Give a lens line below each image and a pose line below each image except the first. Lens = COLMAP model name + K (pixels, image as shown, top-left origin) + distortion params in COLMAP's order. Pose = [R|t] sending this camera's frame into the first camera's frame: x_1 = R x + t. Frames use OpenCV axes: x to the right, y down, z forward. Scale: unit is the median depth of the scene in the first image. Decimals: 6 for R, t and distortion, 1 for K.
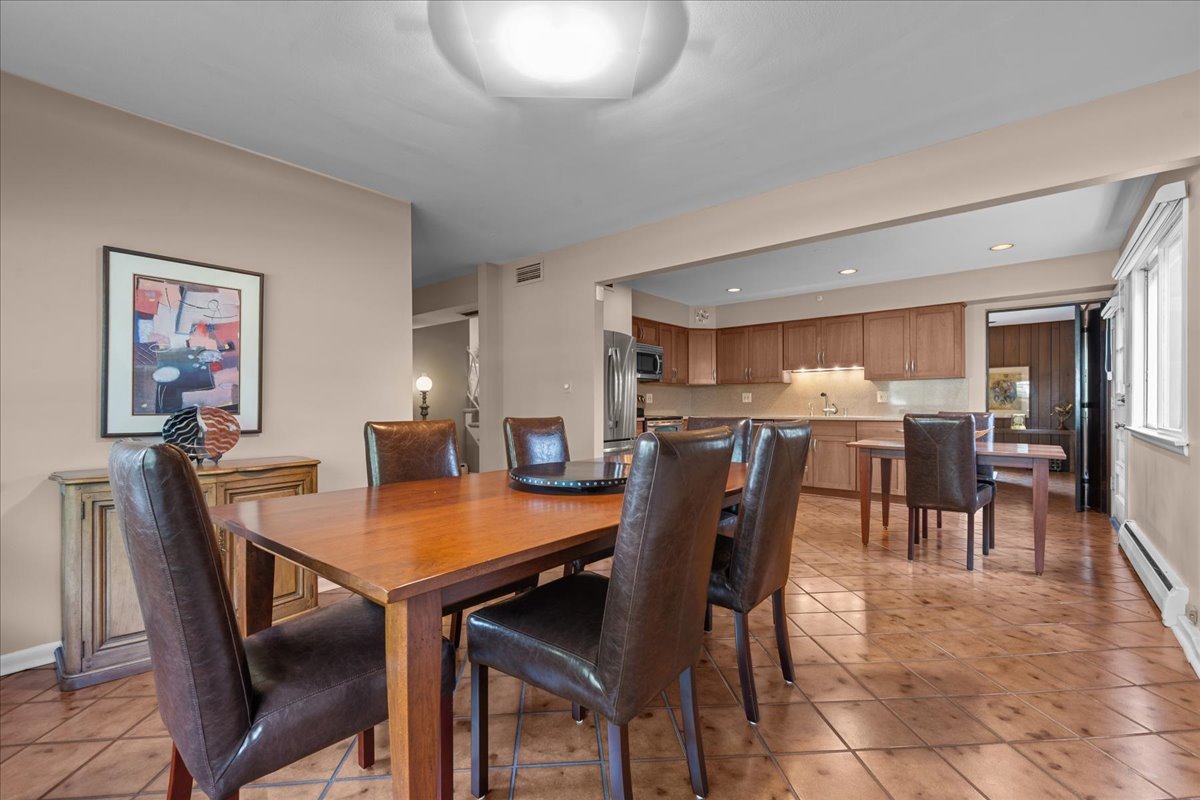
lens RADIAL K [[519.3, 0, 592.8], [0, 519.3, 404.8], [0, 0, 1]] dist [-0.002418, -0.000311]
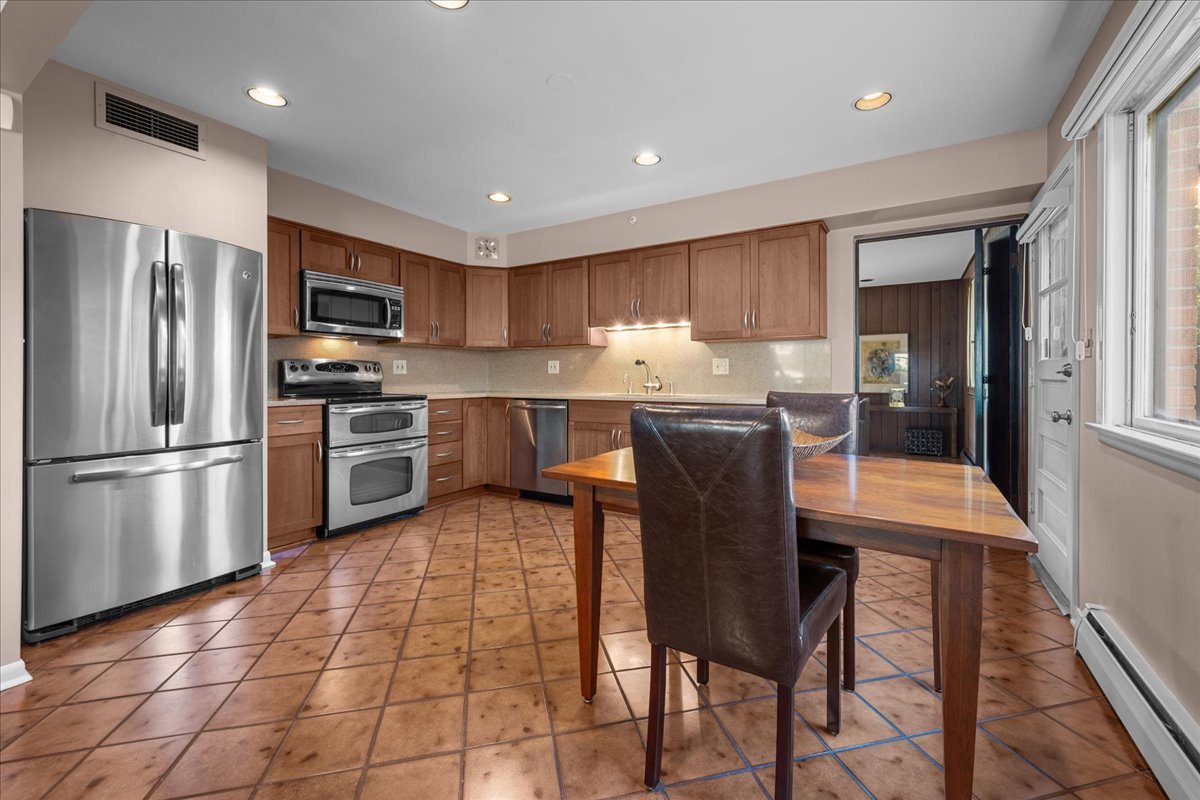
lens RADIAL K [[519.3, 0, 589.4], [0, 519.3, 375.0], [0, 0, 1]] dist [-0.002418, -0.000311]
pose [[0.988121, 0.003763, 0.153631, 0.263431], [-0.003448, 0.999991, -0.002316, -0.001498], [-0.153638, 0.001758, 0.988126, 0.324605]]
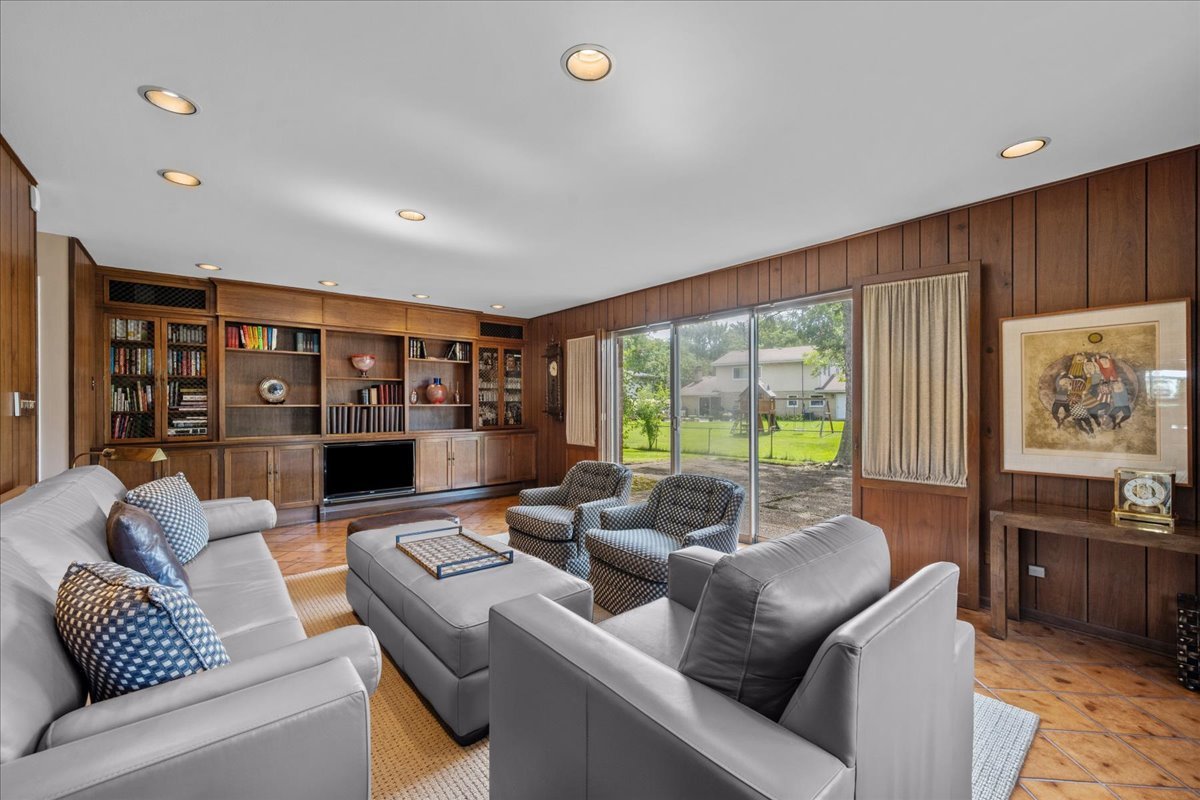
lens RADIAL K [[484.8, 0, 600.6], [0, 484.8, 406.8], [0, 0, 1]] dist [-0.001301, -0.000249]
pose [[0.984433, 0.002232, -0.175748, 0.816944], [-0.002835, 0.999991, -0.003182, -0.020726], [0.175739, 0.003631, 0.984430, 0.975698]]
